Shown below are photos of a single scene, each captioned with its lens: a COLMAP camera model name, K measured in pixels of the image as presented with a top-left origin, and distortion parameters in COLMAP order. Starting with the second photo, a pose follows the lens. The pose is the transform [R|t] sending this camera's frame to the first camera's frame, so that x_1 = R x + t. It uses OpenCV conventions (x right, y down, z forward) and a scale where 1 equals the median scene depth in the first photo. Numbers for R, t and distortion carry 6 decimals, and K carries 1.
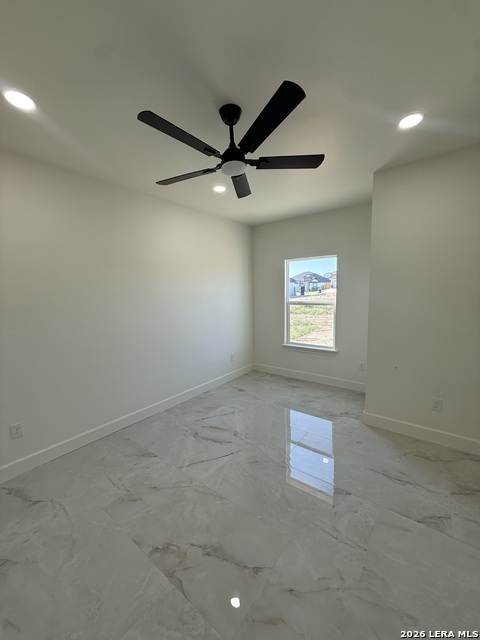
lens RADIAL K [[255.4, 0, 240.0], [0, 255.4, 320.0], [0, 0, 1]] dist [-0.000048, -0.000062]
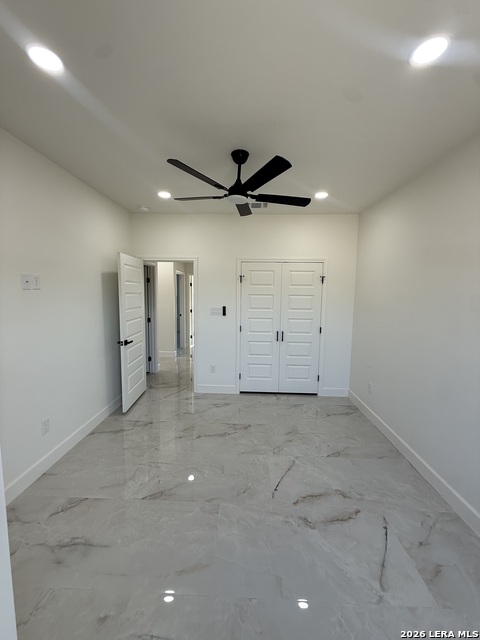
lens RADIAL K [[258.6, 0, 238.0], [0, 258.6, 312.1], [0, 0, 1]] dist [-0.000437, -0.000116]
pose [[-0.817300, 0.055444, -0.573538, 0.600399], [-0.059610, 0.981884, 0.179863, -0.228010], [0.573120, 0.181190, -0.799189, 1.707671]]
